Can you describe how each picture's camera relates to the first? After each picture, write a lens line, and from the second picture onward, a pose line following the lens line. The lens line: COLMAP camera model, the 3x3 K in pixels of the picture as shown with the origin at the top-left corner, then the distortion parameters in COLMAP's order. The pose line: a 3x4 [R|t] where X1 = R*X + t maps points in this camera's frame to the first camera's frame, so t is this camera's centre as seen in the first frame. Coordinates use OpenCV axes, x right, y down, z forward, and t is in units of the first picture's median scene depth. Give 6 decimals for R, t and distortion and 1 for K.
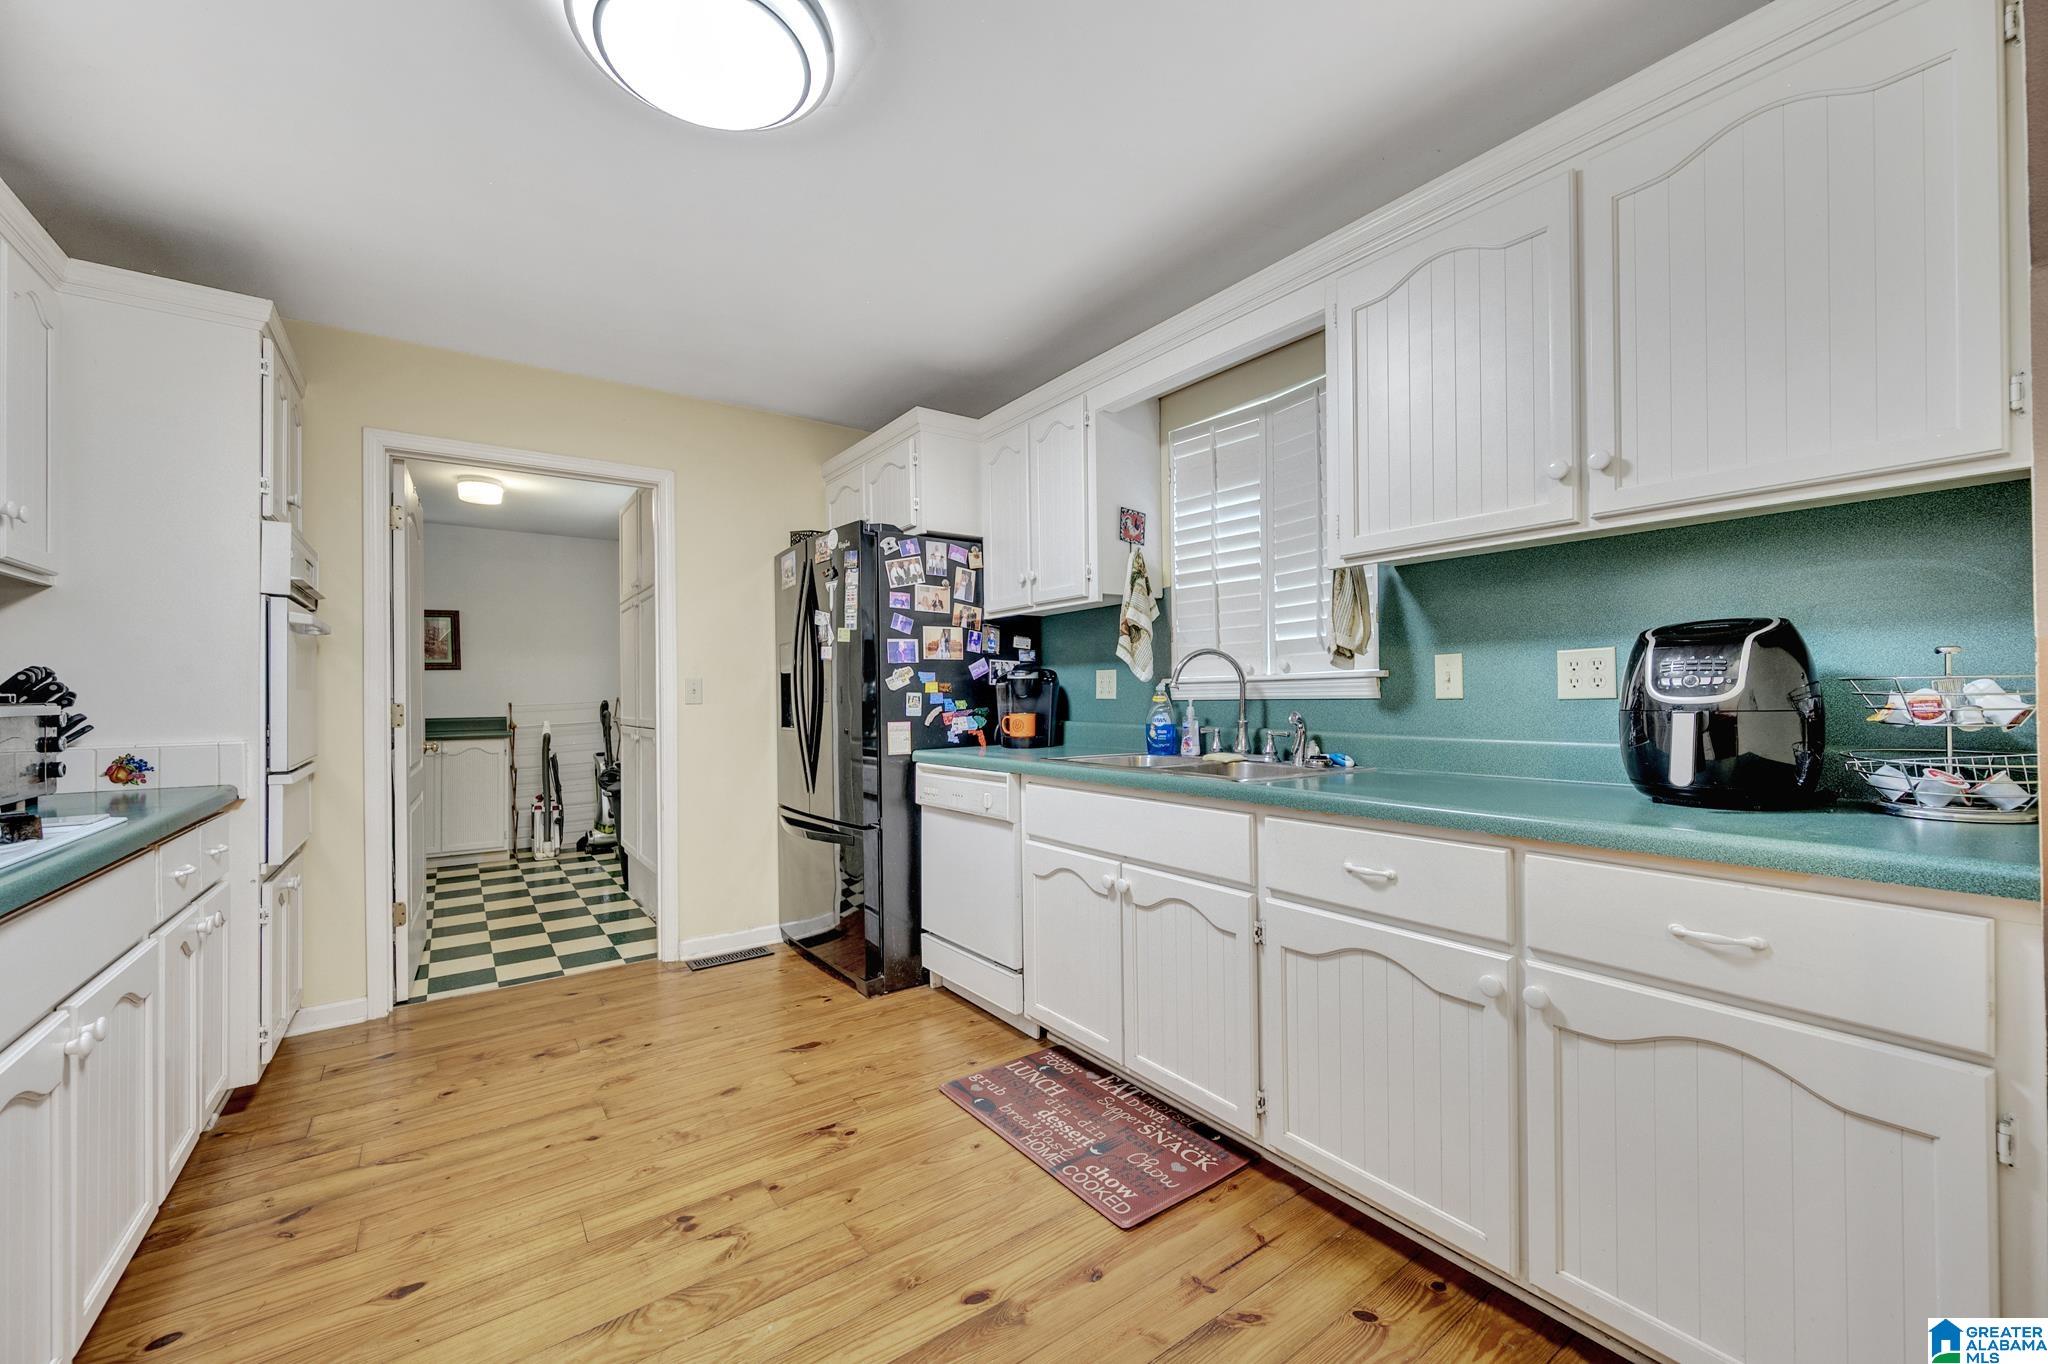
lens RADIAL K [[807.2, 0, 1026.0], [0, 807.2, 689.8], [0, 0, 1]] dist [-0.001667, -0.000057]
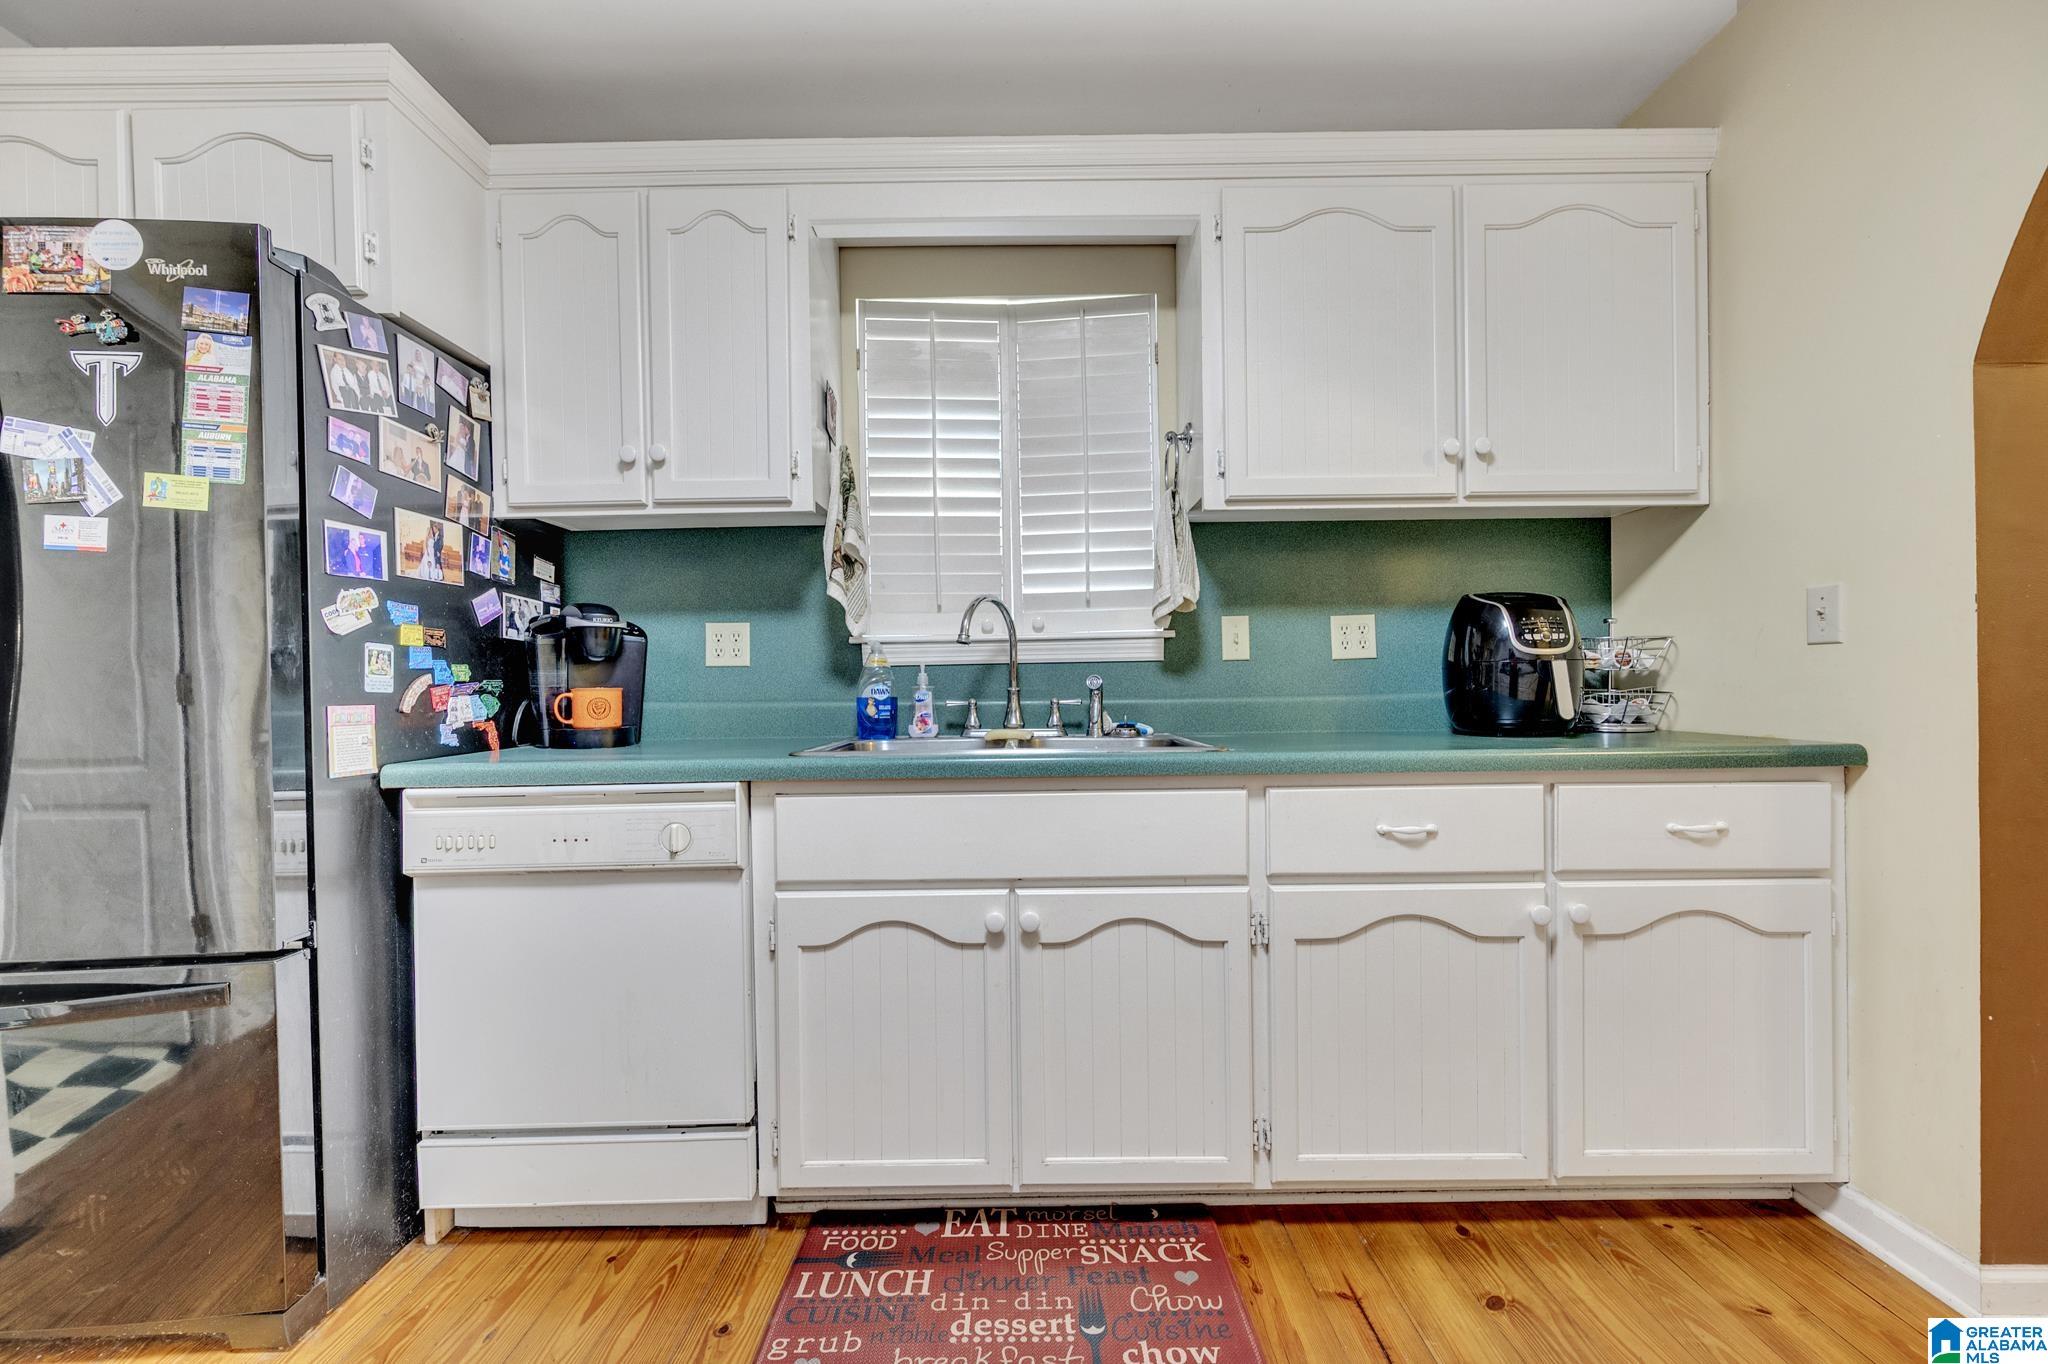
lens RADIAL K [[807.2, 0, 1026.0], [0, 807.2, 689.8], [0, 0, 1]] dist [-0.001667, -0.000057]
pose [[0.584916, -0.002387, 0.811091, -0.303838], [0.002314, 0.999997, 0.001274, 0.031263], [-0.811091, 0.001132, 0.584919, 0.418929]]
